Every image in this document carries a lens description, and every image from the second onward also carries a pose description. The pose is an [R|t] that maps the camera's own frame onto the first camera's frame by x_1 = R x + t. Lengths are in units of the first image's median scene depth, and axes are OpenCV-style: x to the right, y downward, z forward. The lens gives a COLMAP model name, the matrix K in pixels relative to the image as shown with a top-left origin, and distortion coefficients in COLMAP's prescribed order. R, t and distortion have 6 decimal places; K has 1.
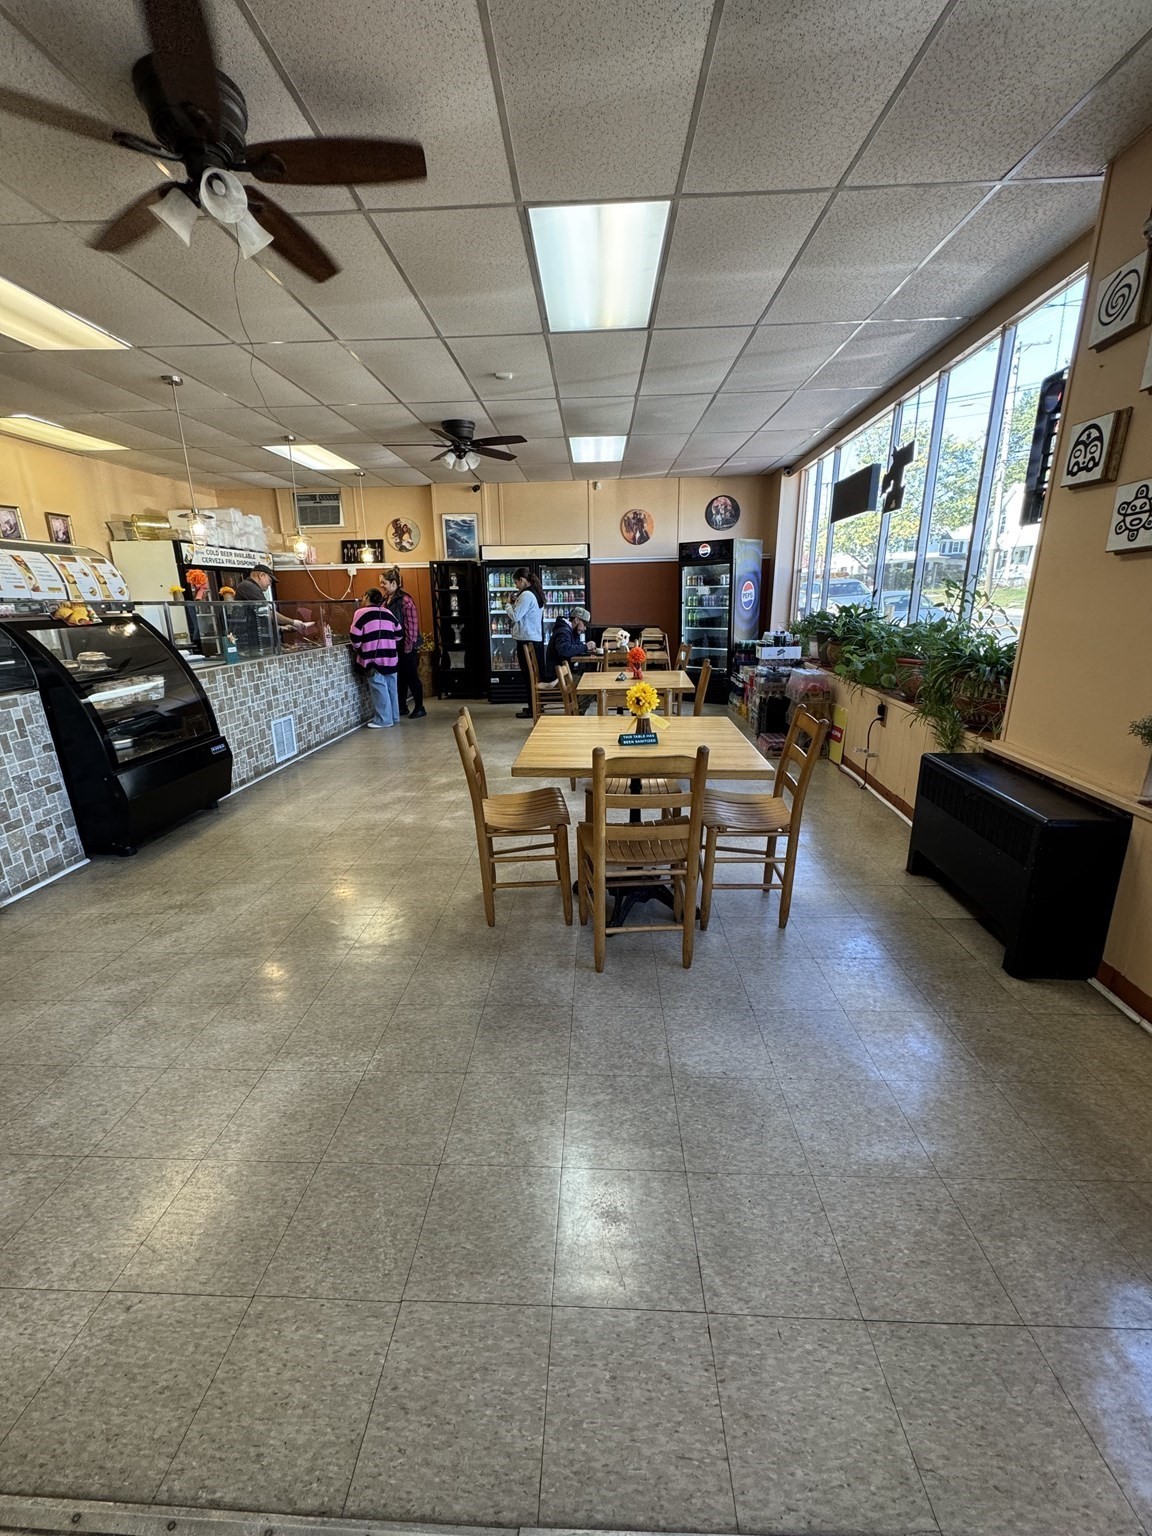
lens RADIAL K [[609.0, 0, 576.0], [0, 609.0, 768.0], [0, 0, 1]] dist [-0.001639, 0.000605]
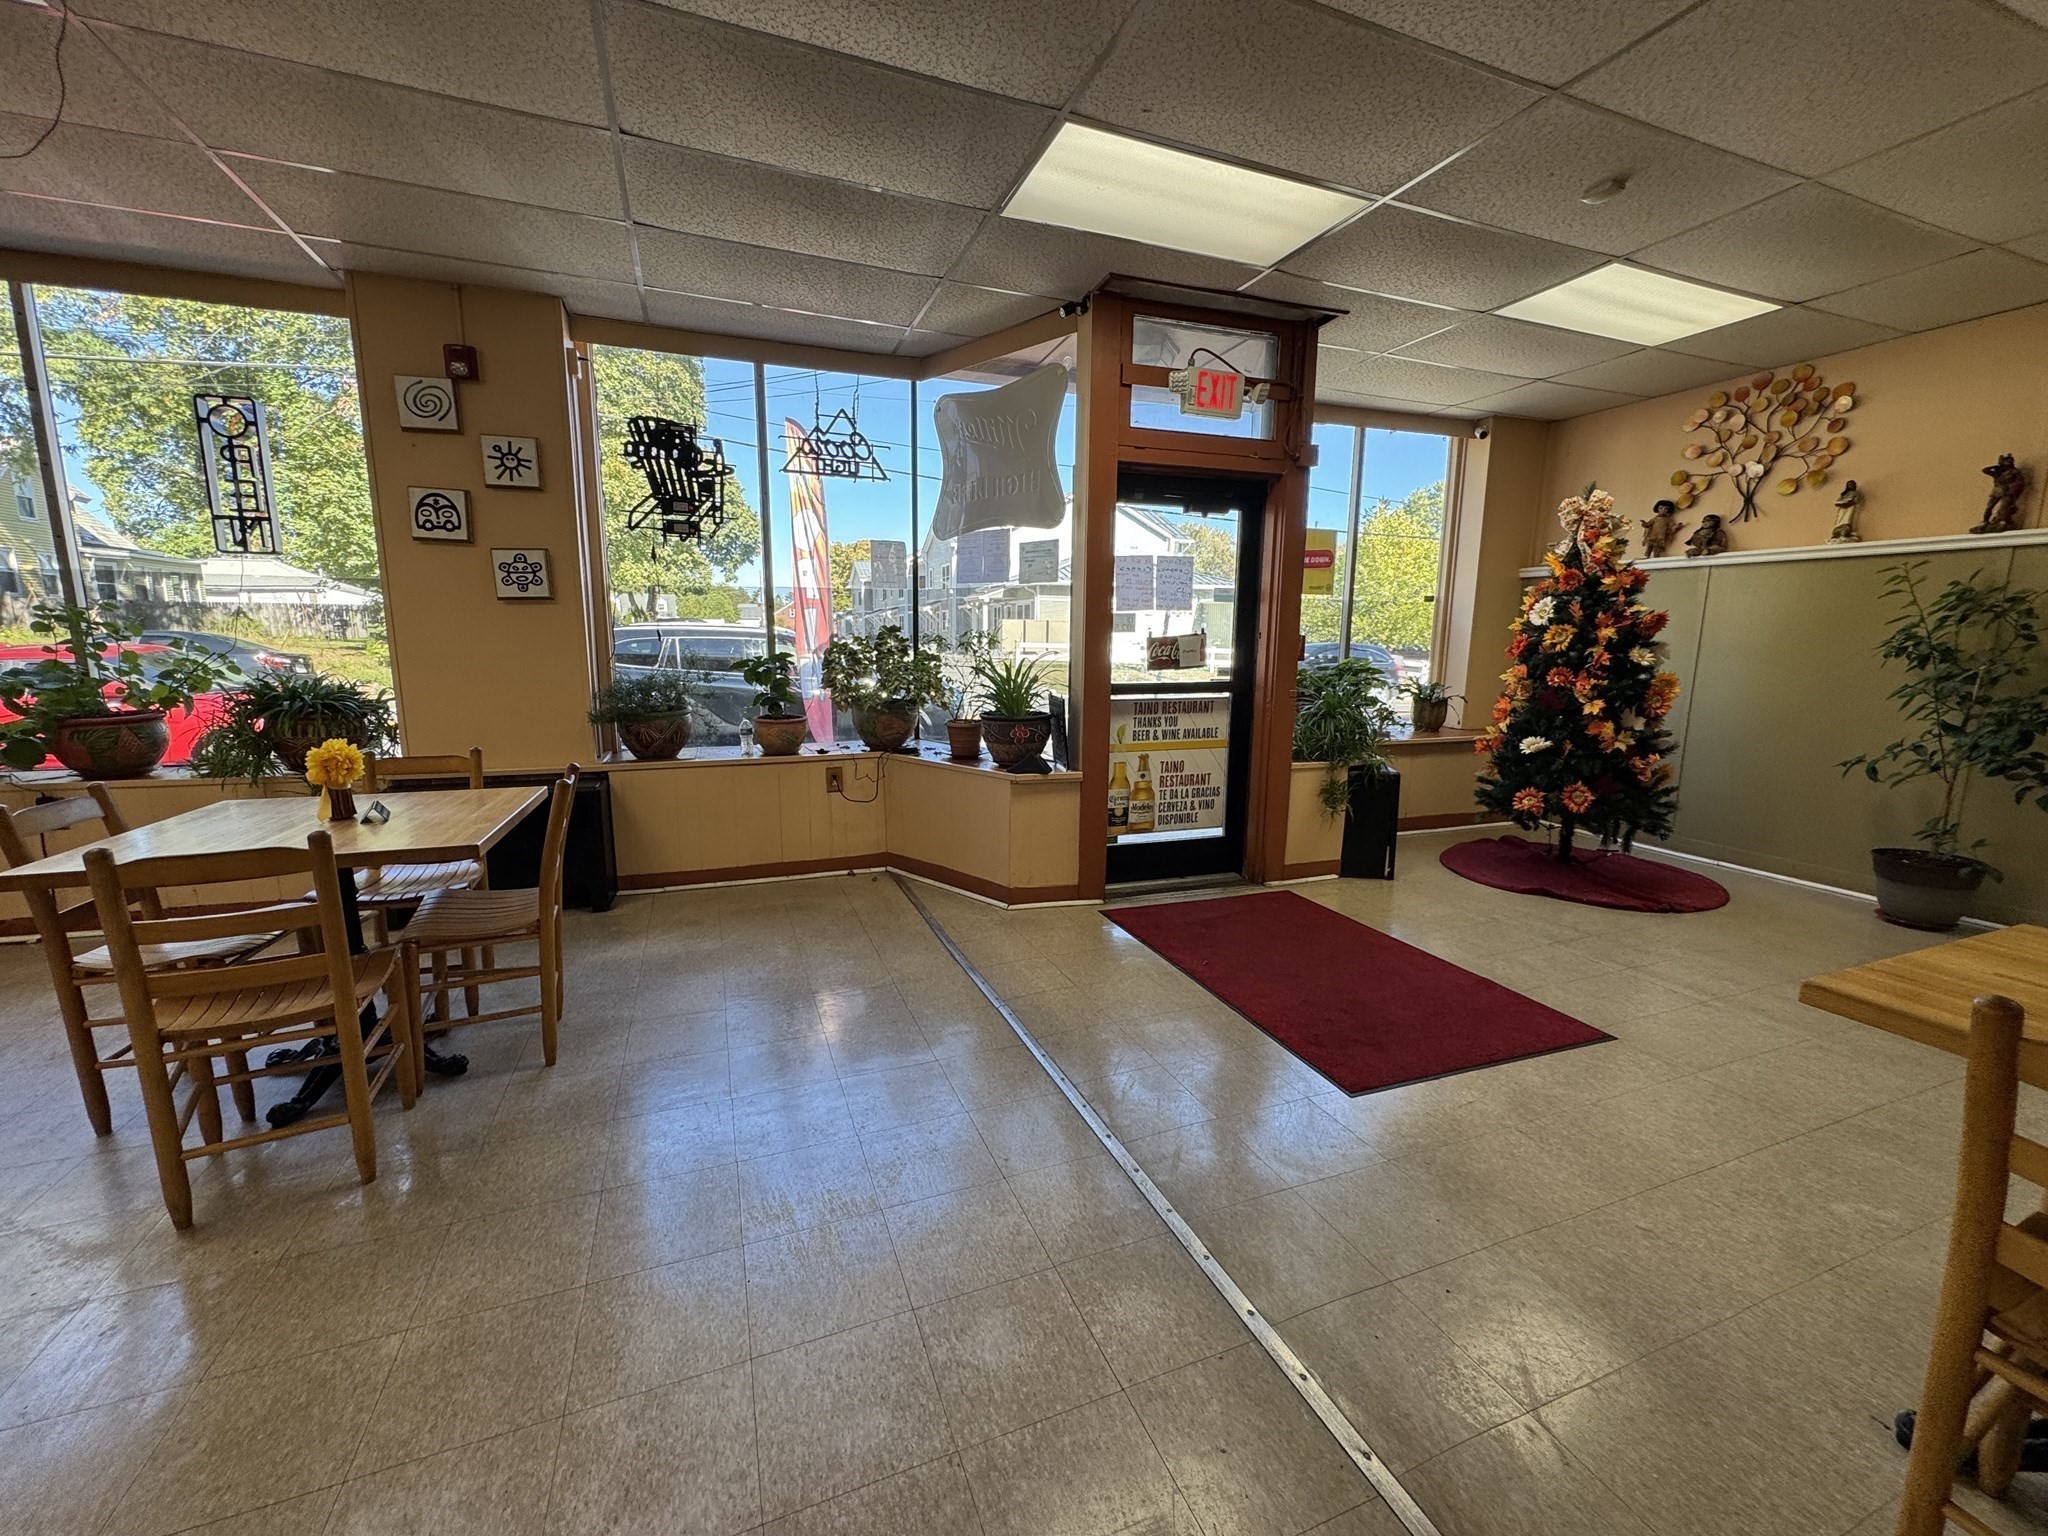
lens RADIAL K [[812.0, 0, 1024.1], [0, 812.0, 771.1], [0, 0, 1]] dist [-0.001639, 0.000605]
pose [[-0.402037, -0.138524, 0.905084, -0.610141], [0.250483, 0.934143, 0.254236, -0.082514], [-0.880696, 0.328920, -0.340862, 0.358985]]
